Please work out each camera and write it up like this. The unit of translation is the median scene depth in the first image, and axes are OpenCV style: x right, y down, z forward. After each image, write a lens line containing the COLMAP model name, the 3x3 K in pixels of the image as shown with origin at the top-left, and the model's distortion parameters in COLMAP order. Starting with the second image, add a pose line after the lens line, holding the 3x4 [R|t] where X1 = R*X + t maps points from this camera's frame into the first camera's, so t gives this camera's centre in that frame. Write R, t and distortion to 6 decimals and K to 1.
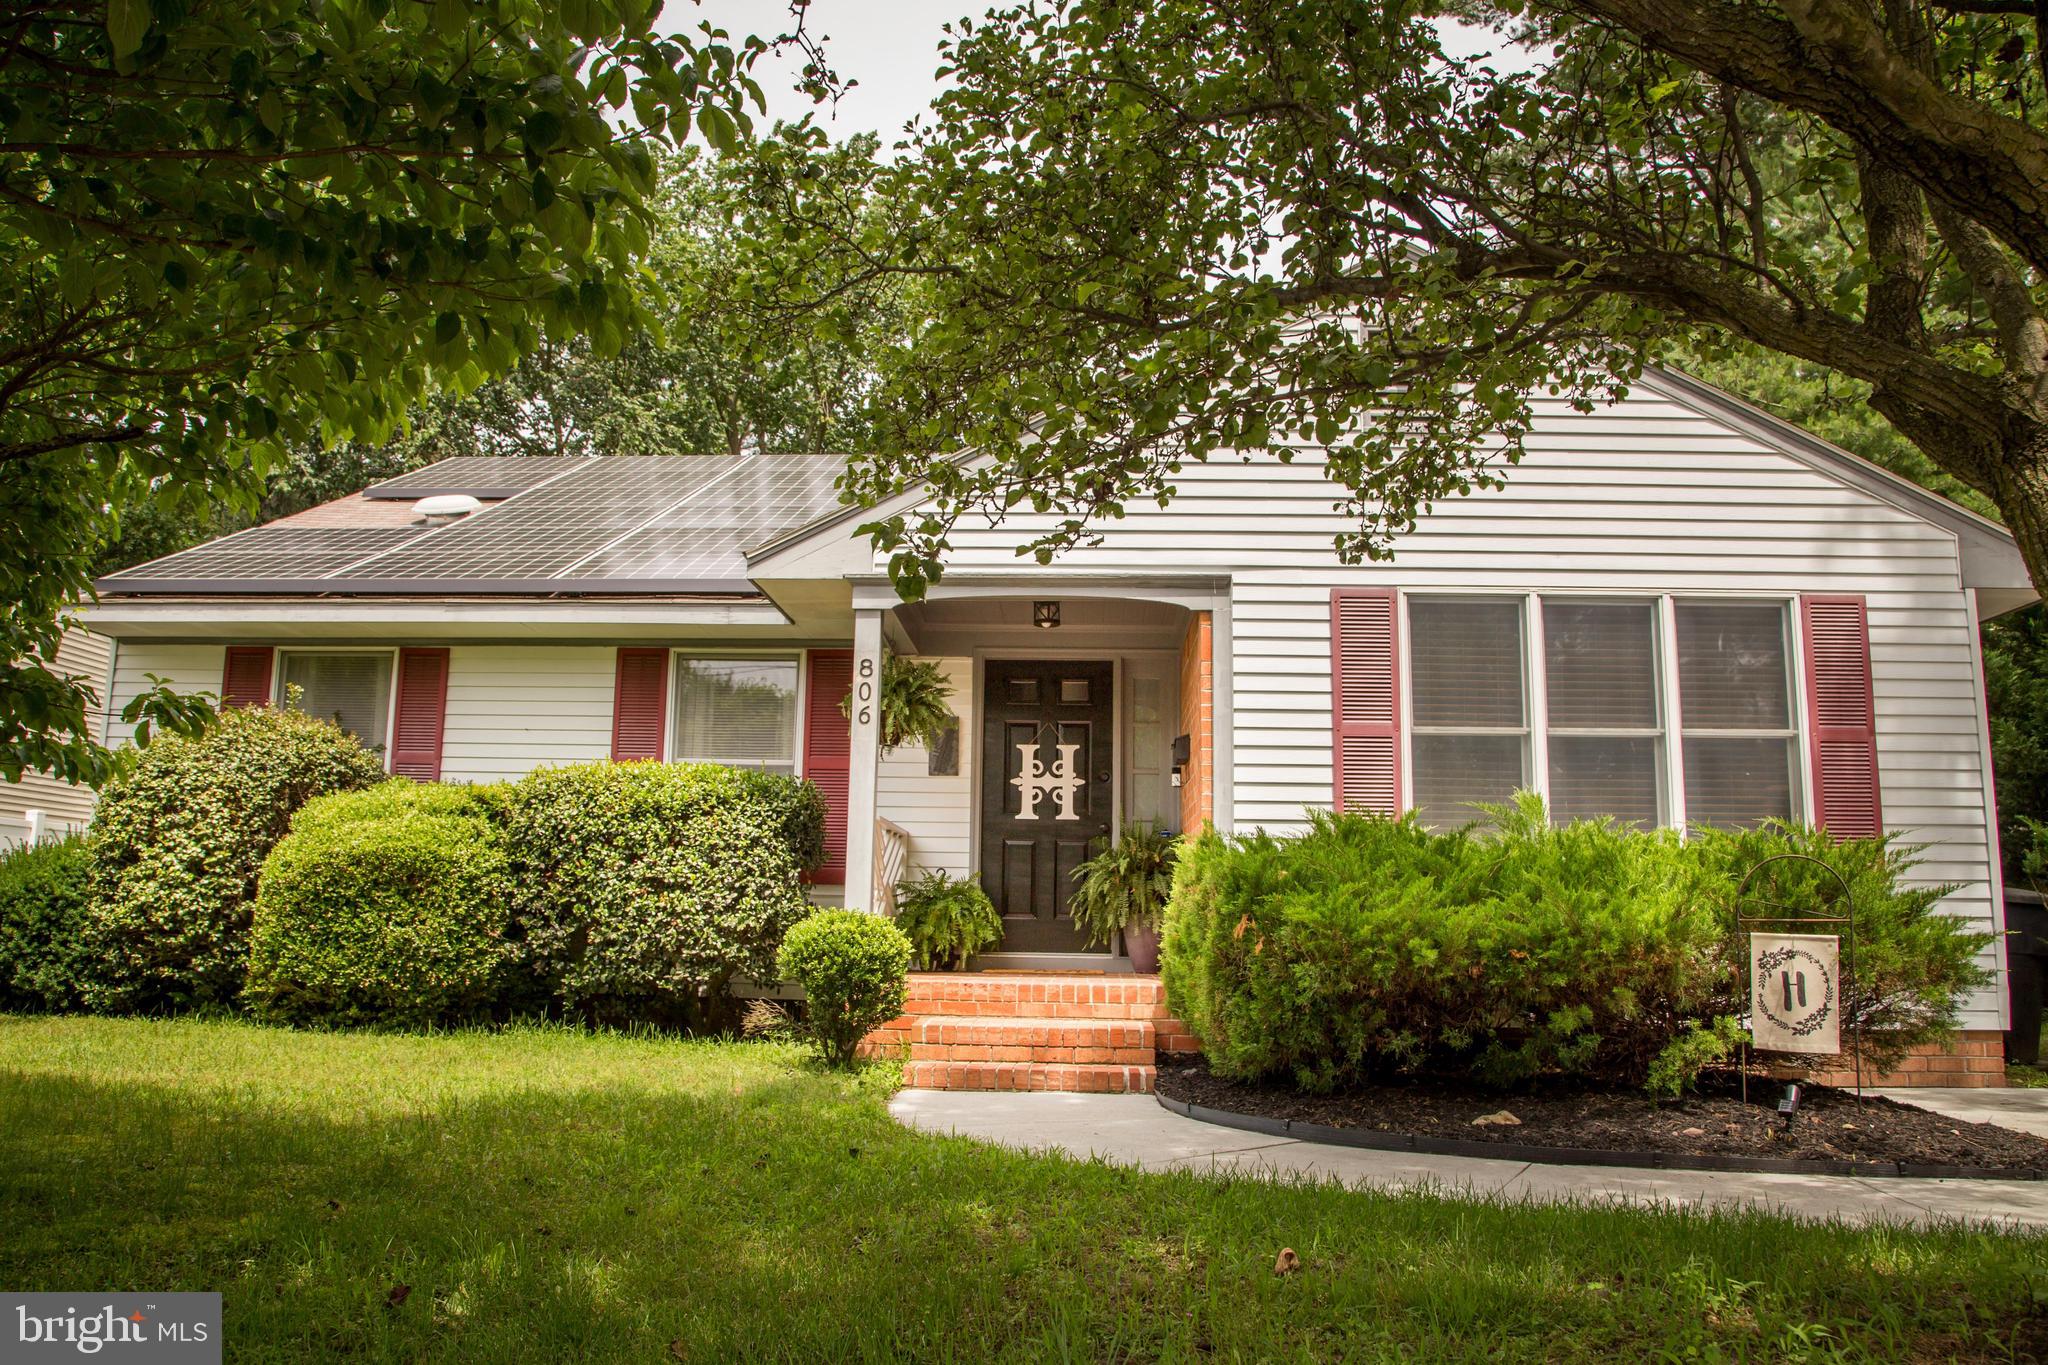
lens RADIAL K [[1490.1, 0, 1065.6], [0, 1490.1, 708.4], [0, 0, 1]] dist [-0.137334, 0.073252]
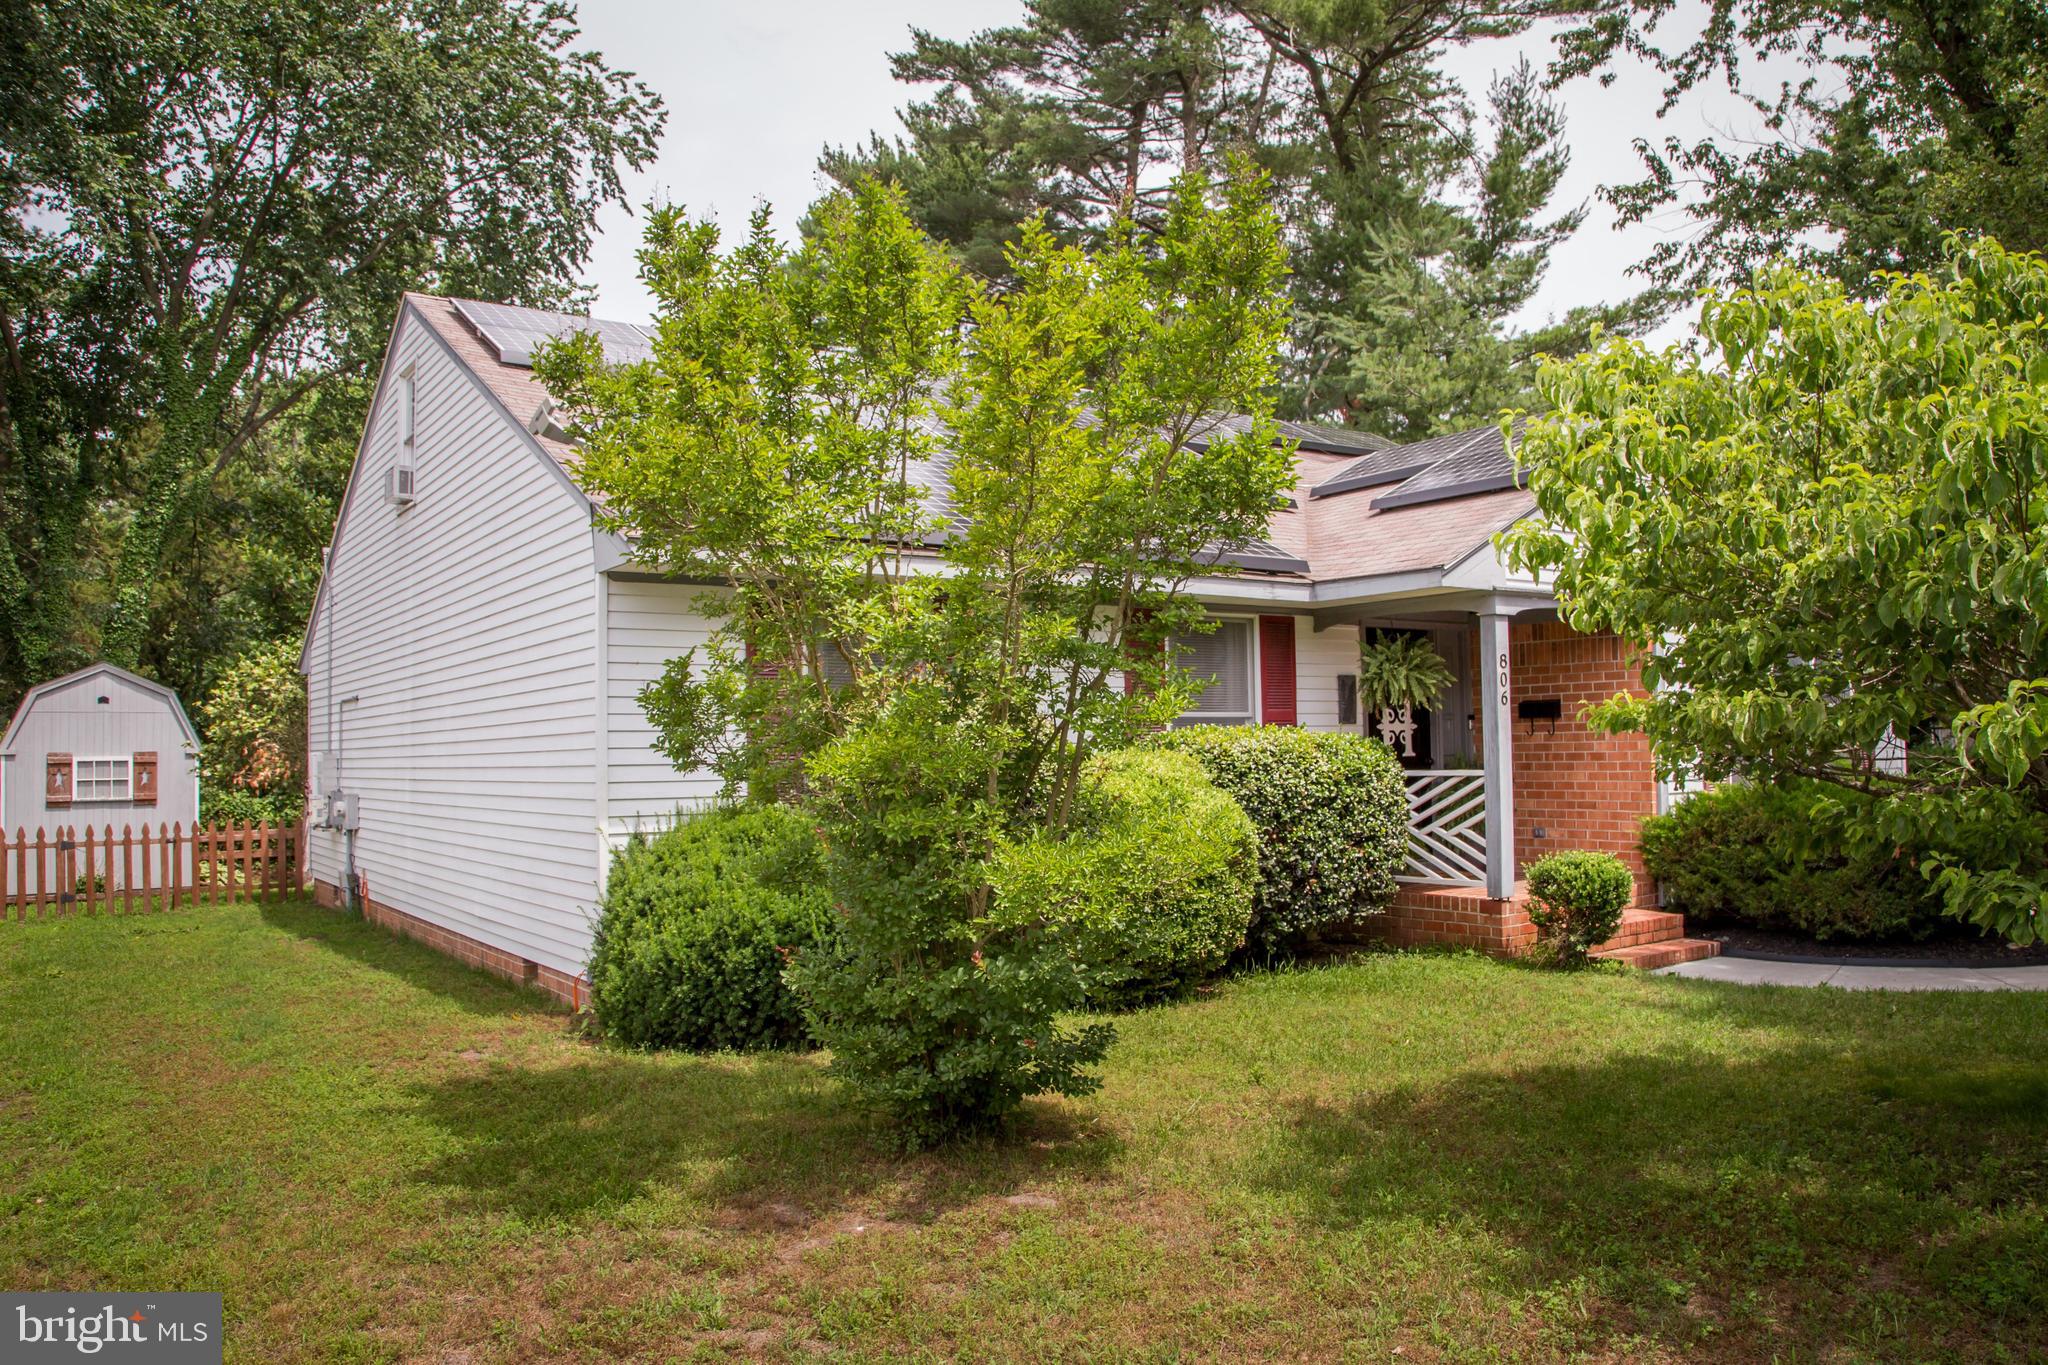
lens RADIAL K [[1490.1, 0, 1065.6], [0, 1490.1, 708.4], [0, 0, 1]] dist [-0.137334, 0.073252]
pose [[0.798039, -0.011608, 0.602493, -1.204668], [-0.063436, 0.992641, 0.103150, -0.094238], [-0.599257, -0.120538, 0.791430, 0.217846]]
